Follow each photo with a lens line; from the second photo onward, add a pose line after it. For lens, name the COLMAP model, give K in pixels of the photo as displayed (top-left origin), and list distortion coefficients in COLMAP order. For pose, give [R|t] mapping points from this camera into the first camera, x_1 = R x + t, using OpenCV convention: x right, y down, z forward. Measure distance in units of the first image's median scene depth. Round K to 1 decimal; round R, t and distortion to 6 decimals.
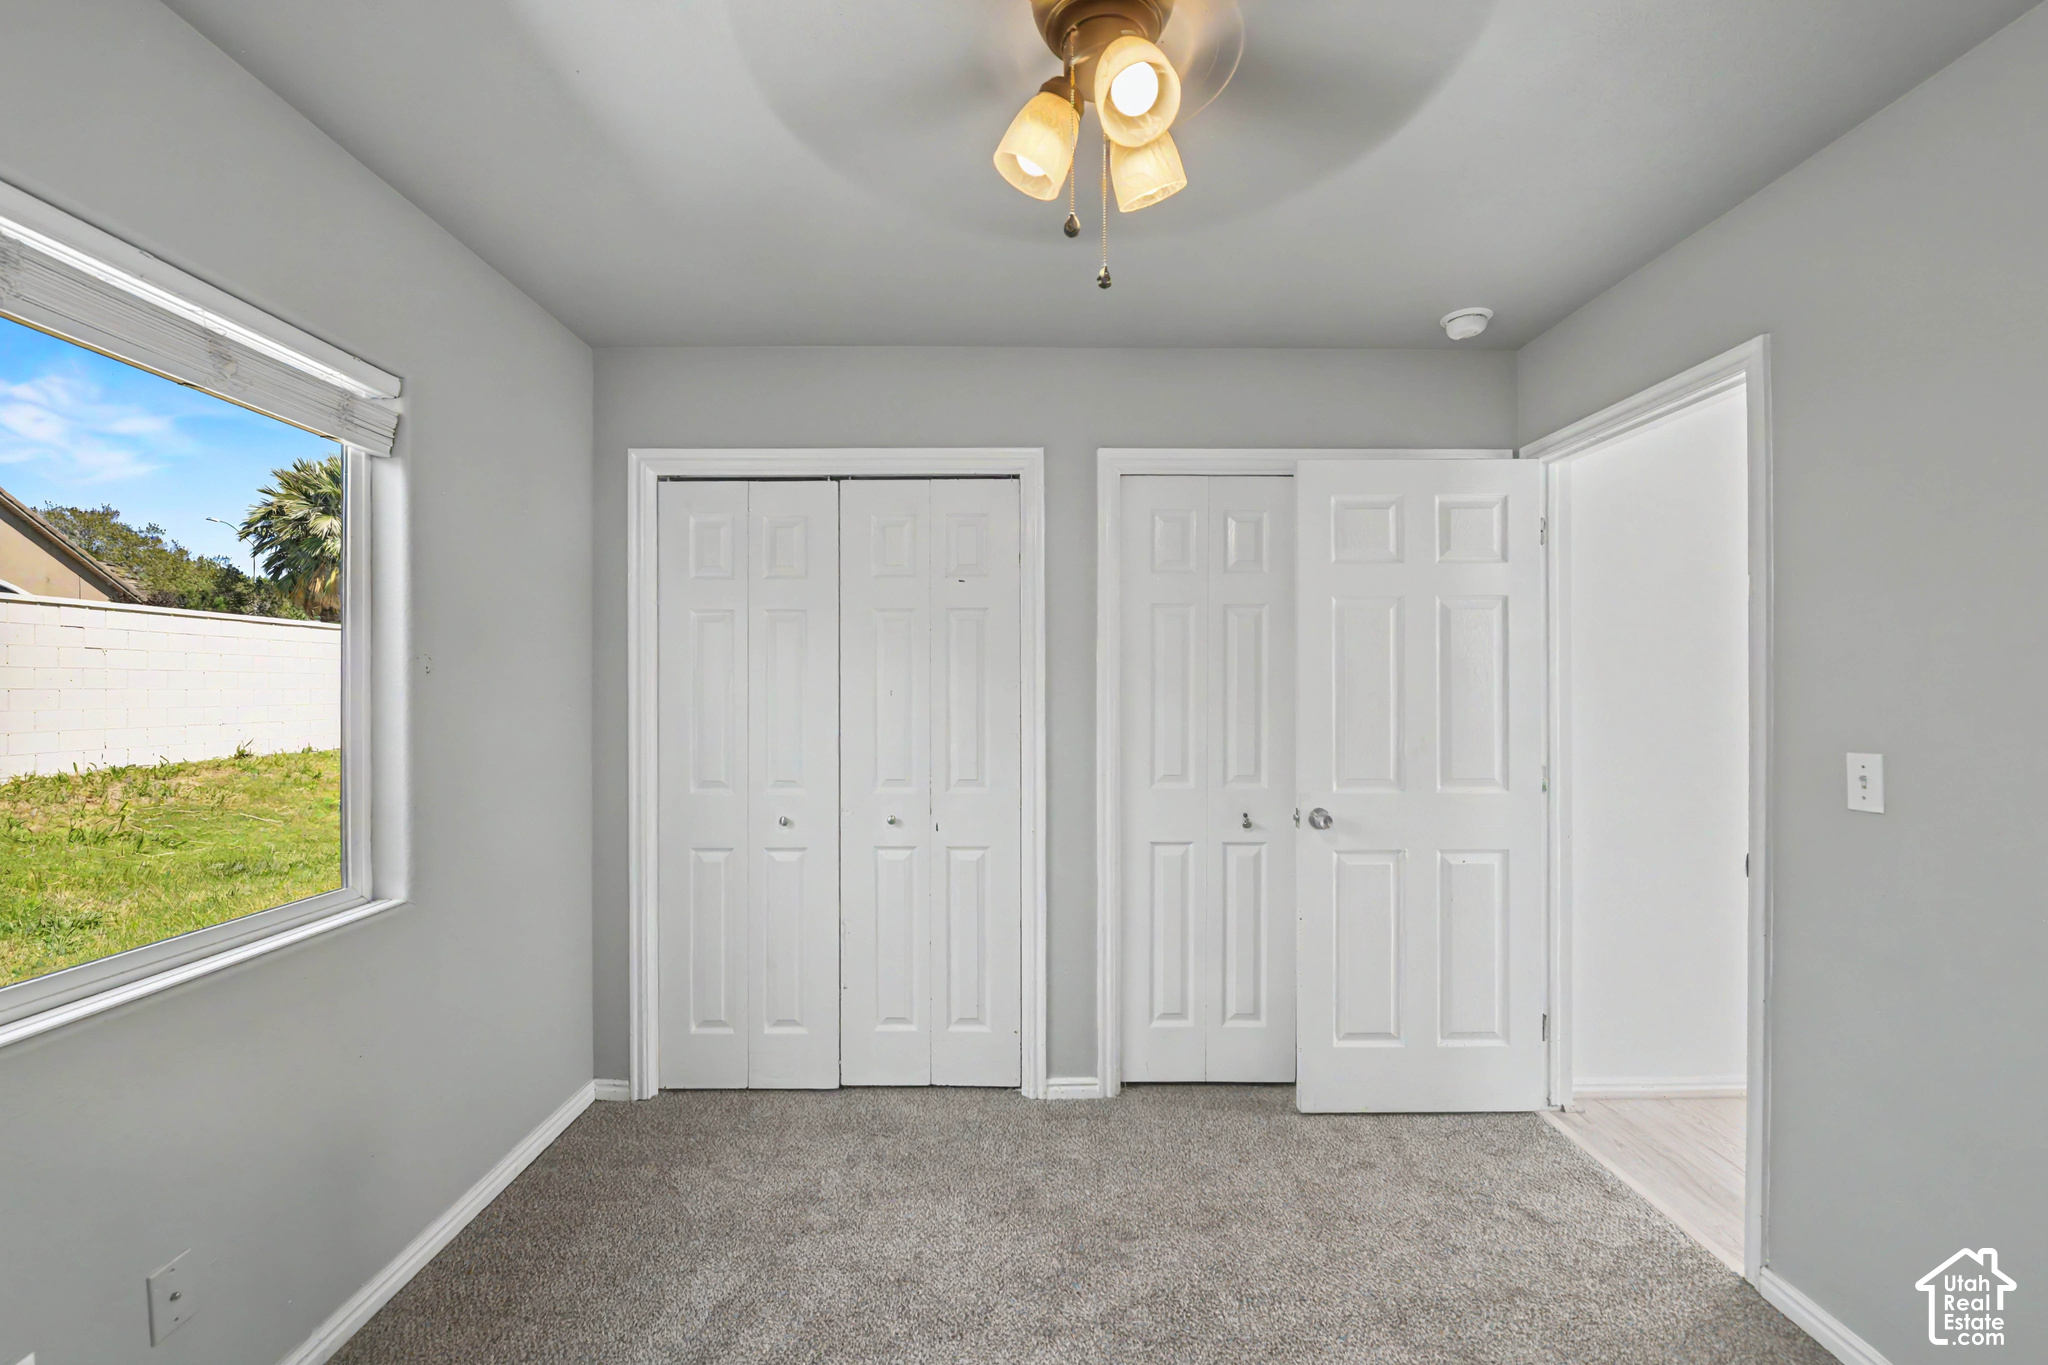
lens RADIAL K [[838.7, 0, 1016.5], [0, 838.7, 687.3], [0, 0, 1]] dist [-0.004335, -0.000921]
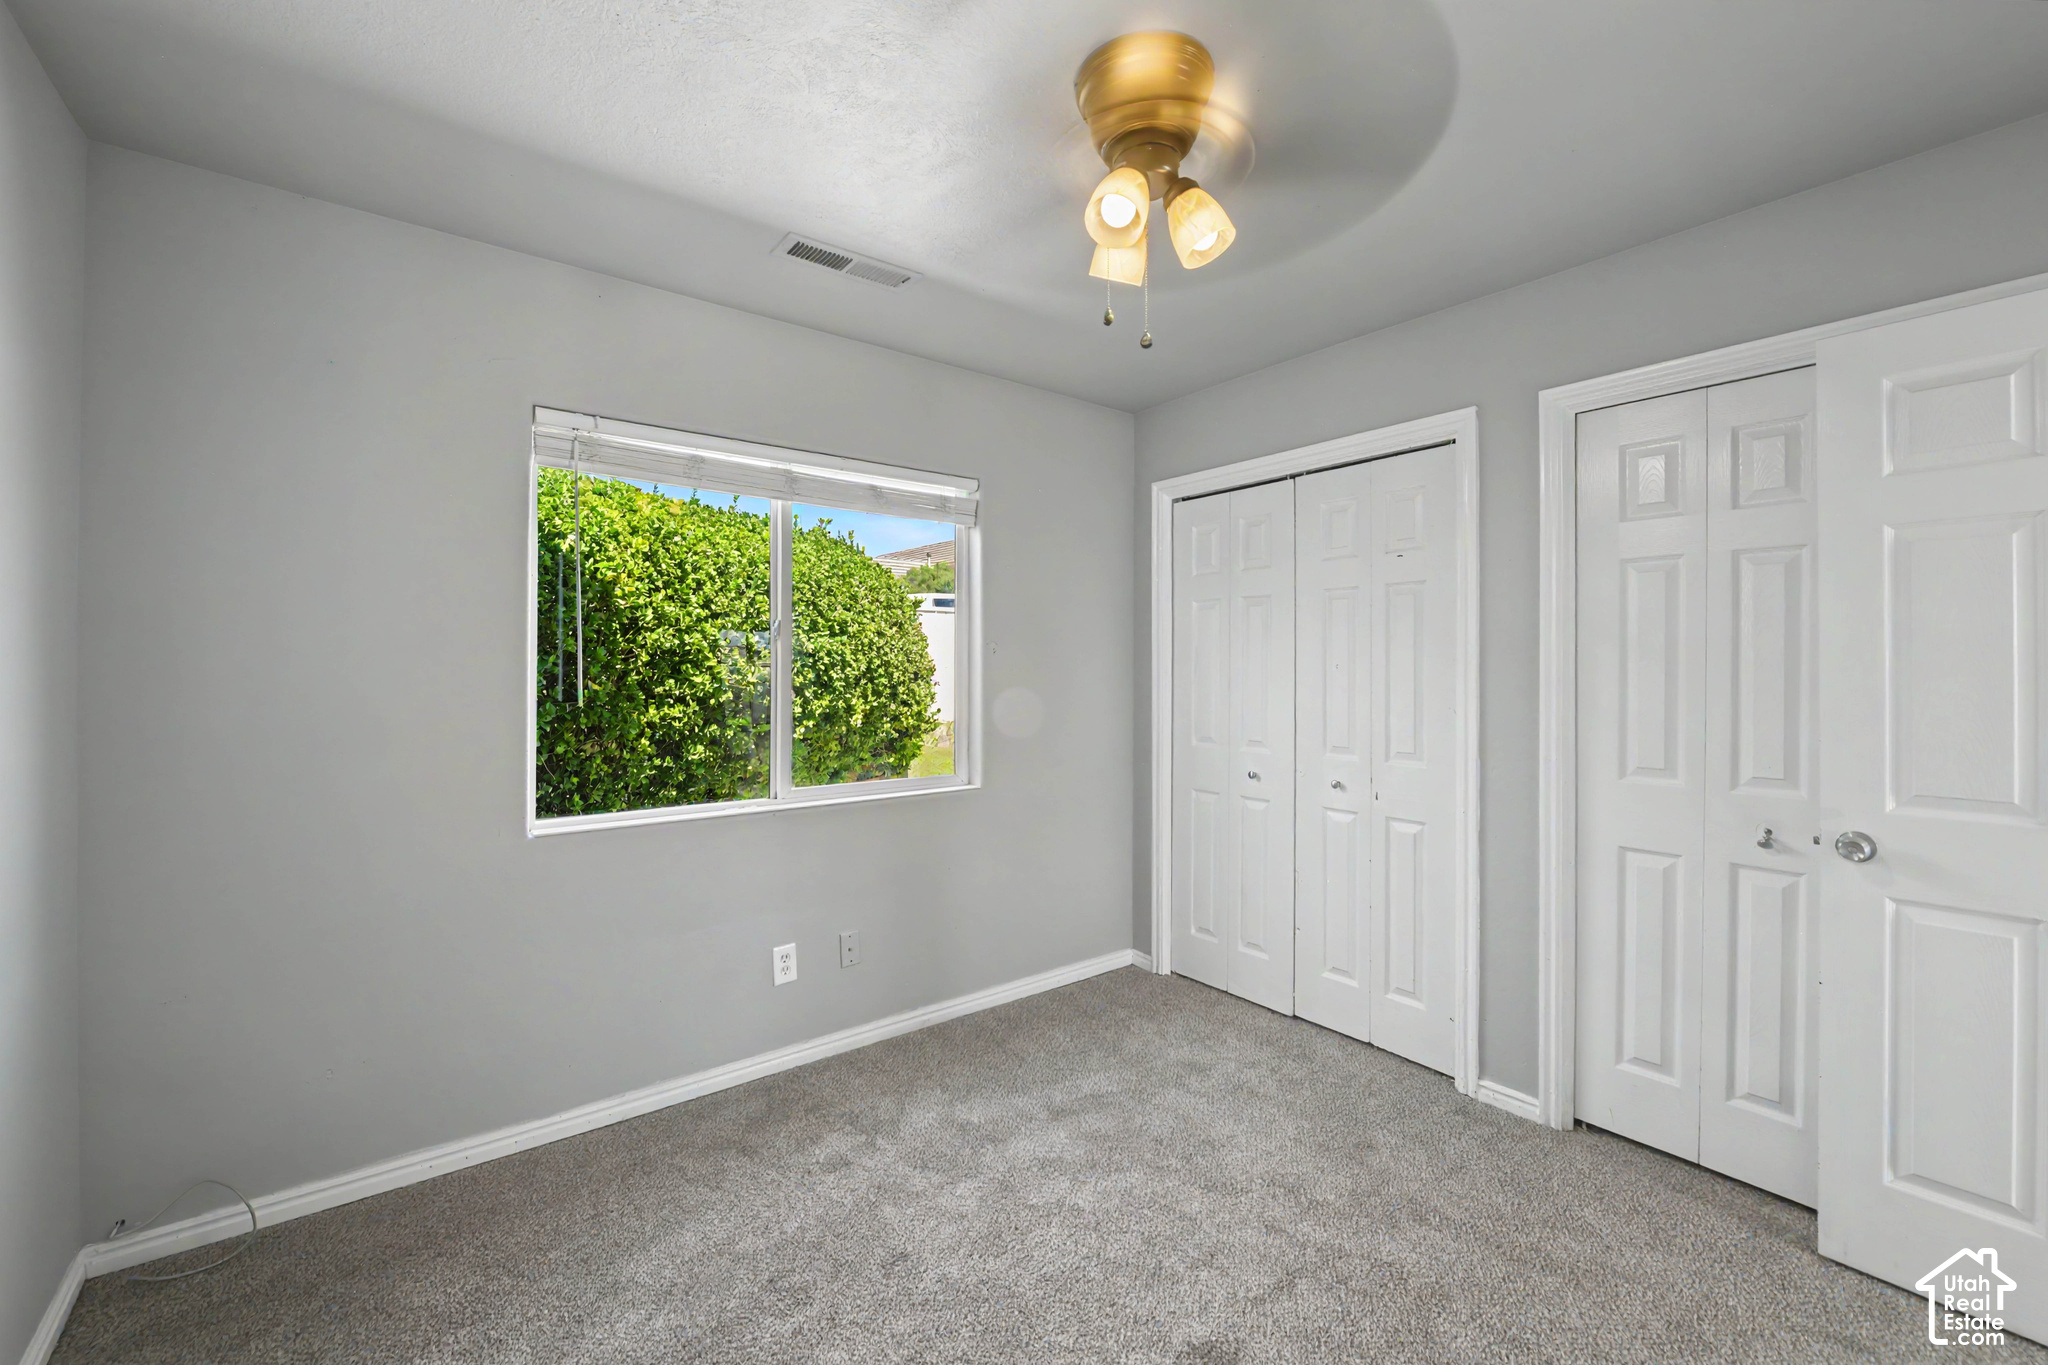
lens RADIAL K [[840.1, 0, 1026.2], [0, 840.1, 665.3], [0, 0, 1]] dist [-0.000577, -0.000378]
pose [[0.609091, -0.000354, -0.793100, 0.472692], [-0.000422, 1.000000, -0.000770, 0.006295], [0.793100, 0.000803, 0.609090, 0.026034]]
